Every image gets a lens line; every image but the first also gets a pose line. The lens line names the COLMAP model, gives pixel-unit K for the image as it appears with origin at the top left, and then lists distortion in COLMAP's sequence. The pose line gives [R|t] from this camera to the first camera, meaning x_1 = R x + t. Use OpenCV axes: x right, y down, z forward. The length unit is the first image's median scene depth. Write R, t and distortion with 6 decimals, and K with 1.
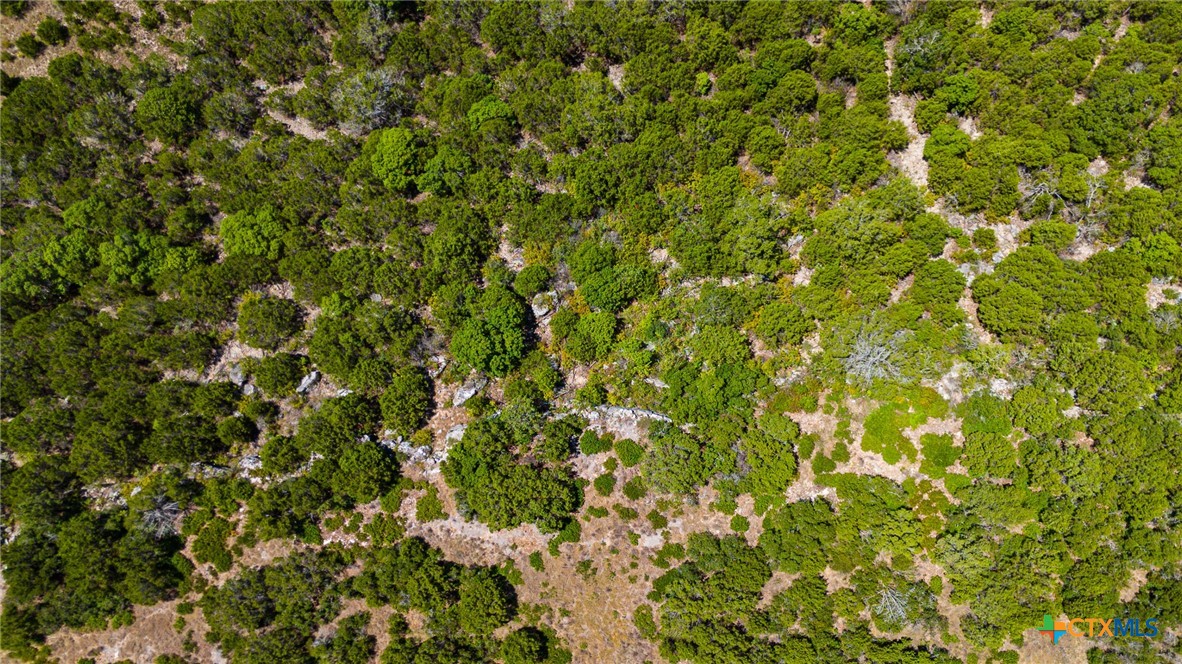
lens RADIAL K [[870.1, 0, 591.0], [0, 870.1, 332.0], [0, 0, 1]] dist [0.070361, -0.063501]
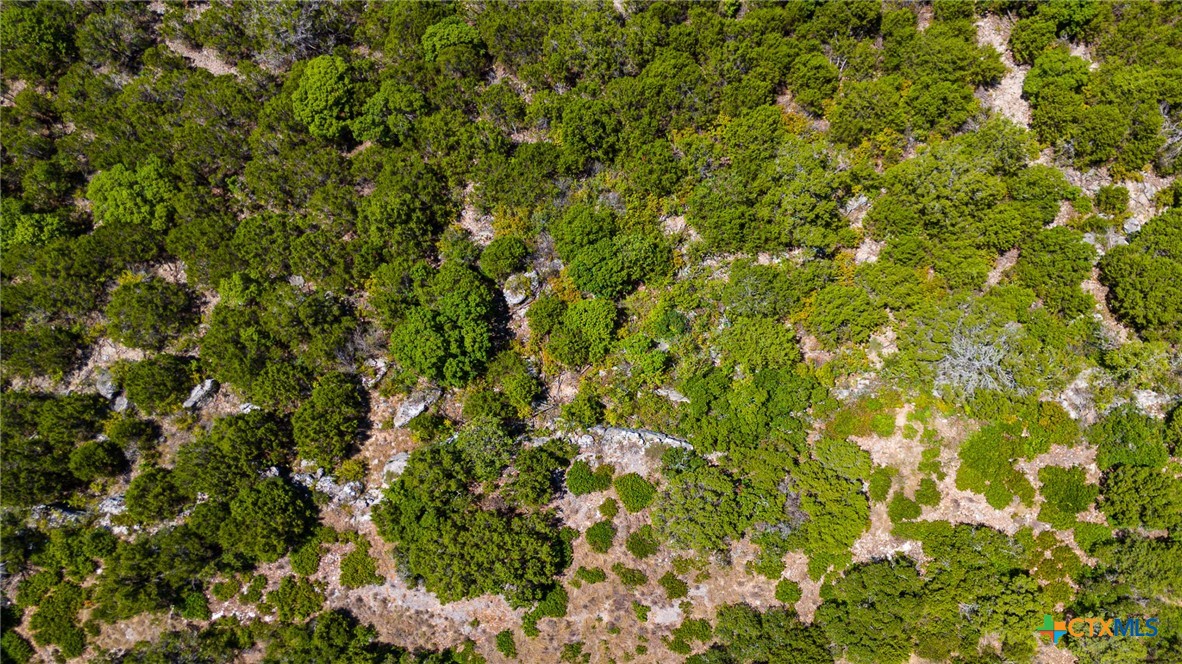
lens RADIAL K [[870.1, 0, 591.0], [0, 870.1, 332.0], [0, 0, 1]] dist [0.070361, -0.063501]
pose [[1.000000, -0.000375, 0.000128, 0.007198], [0.000375, 1.000000, 0.000465, 0.004807], [-0.000129, -0.000465, 1.000000, 0.261865]]
